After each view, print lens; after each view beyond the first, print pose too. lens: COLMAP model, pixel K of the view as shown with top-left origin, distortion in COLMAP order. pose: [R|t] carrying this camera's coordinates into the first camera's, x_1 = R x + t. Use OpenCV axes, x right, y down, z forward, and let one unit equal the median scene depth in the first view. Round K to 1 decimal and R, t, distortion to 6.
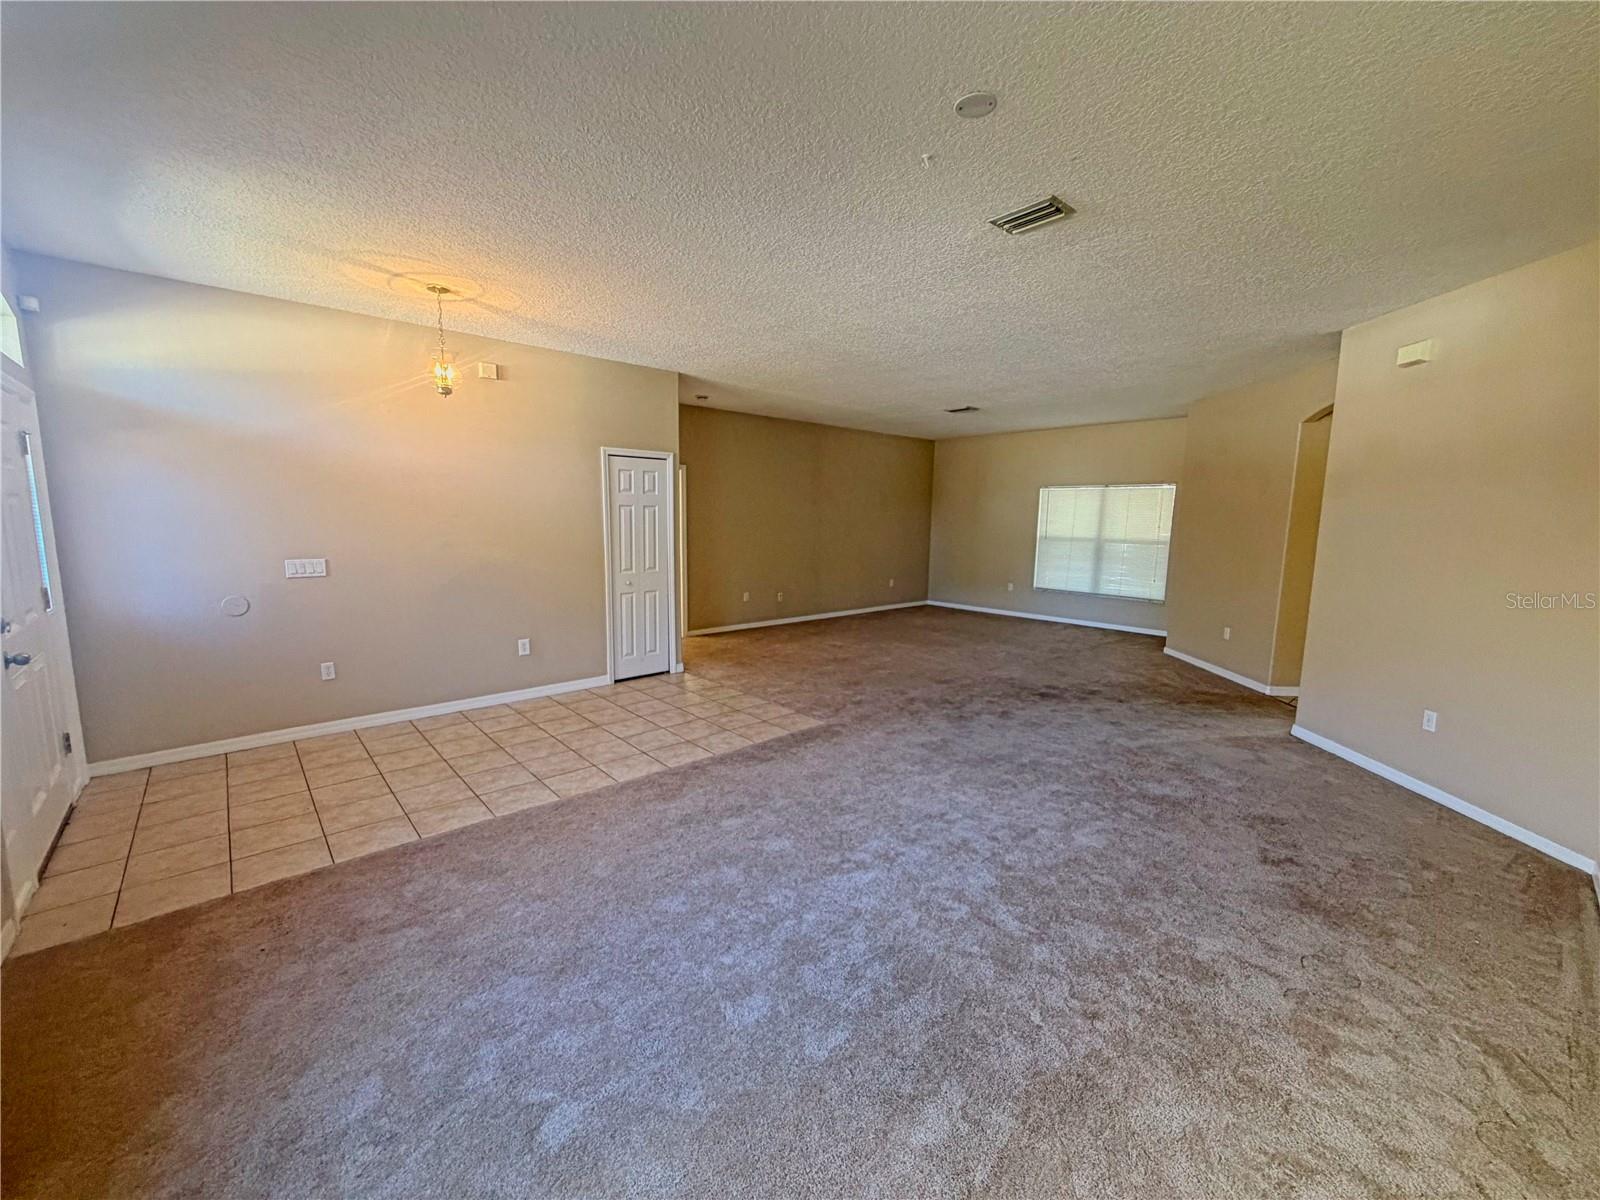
lens RADIAL K [[636.7, 0, 801.9], [0, 636.7, 605.5], [0, 0, 1]] dist [0.001627, 0.000180]
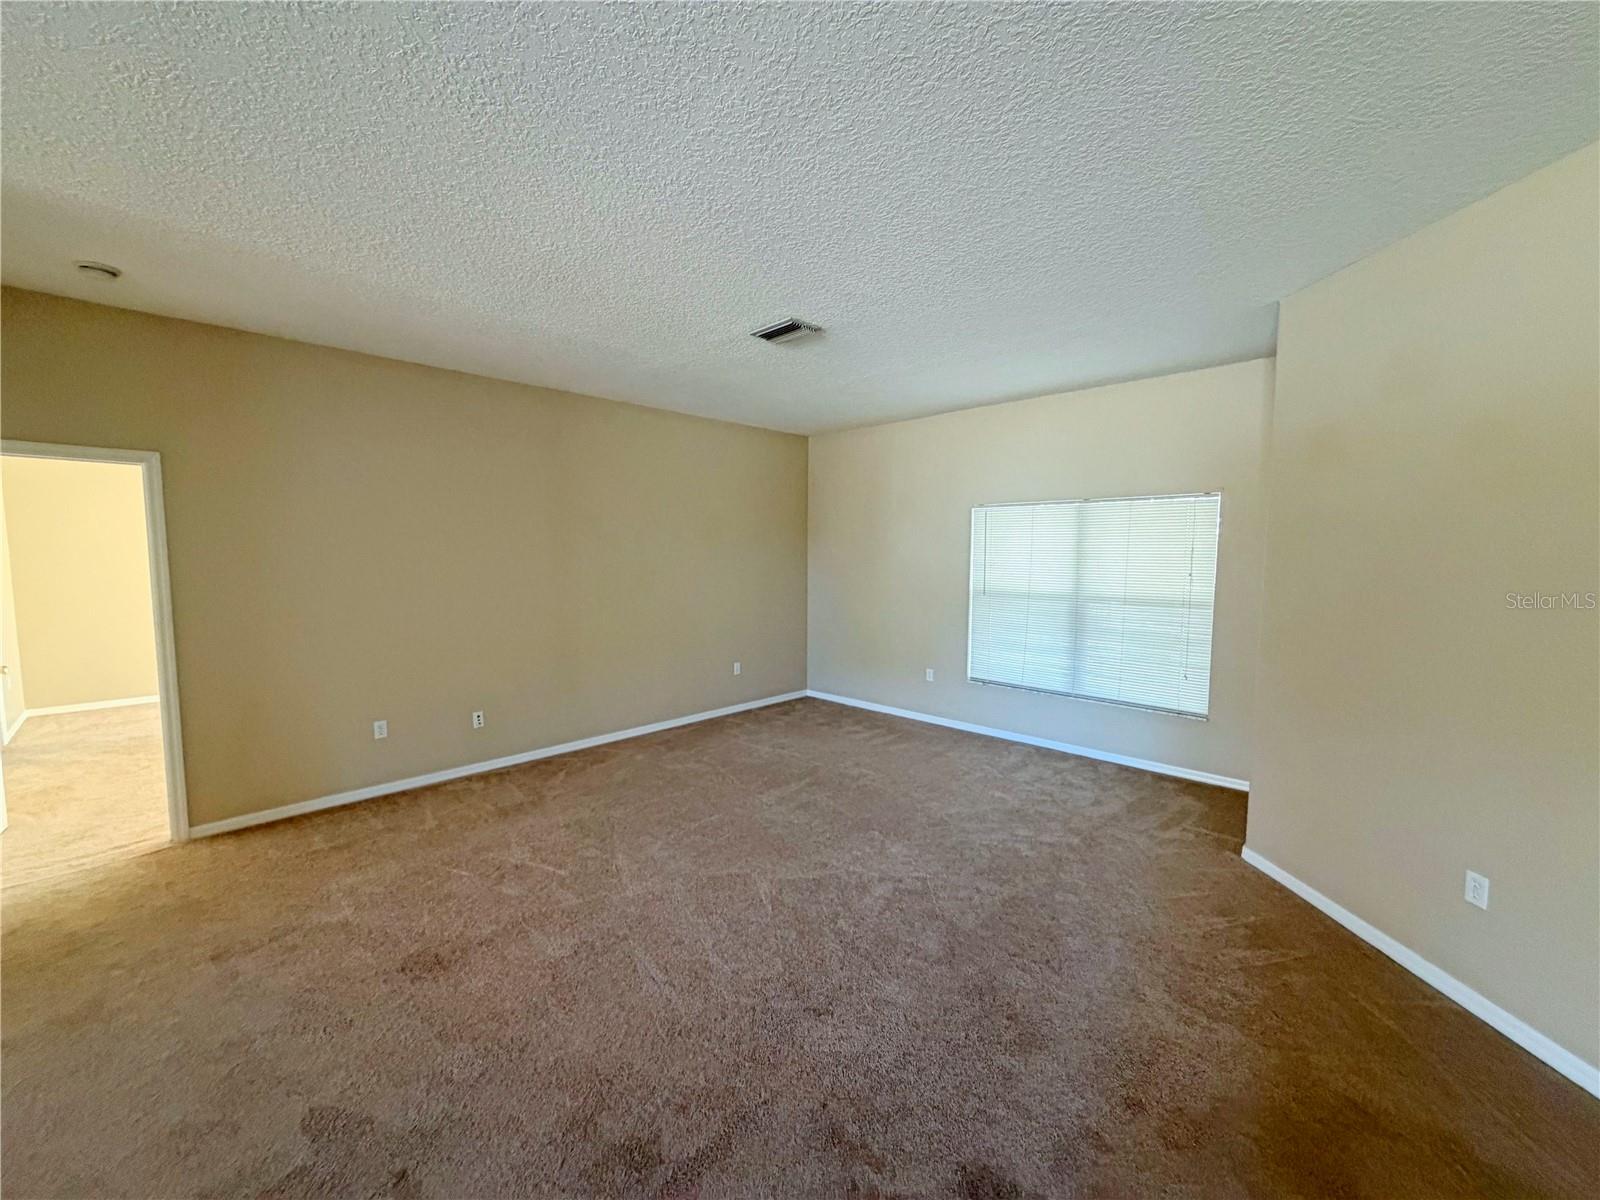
lens RADIAL K [[636.7, 0, 796.1], [0, 636.7, 595.9], [0, 0, 1]] dist [0.001627, 0.000180]
pose [[0.998631, -0.013413, 0.050559, 0.192454], [0.017017, 0.997292, -0.071545, -0.067961], [-0.049463, 0.072308, 0.996155, 0.455099]]
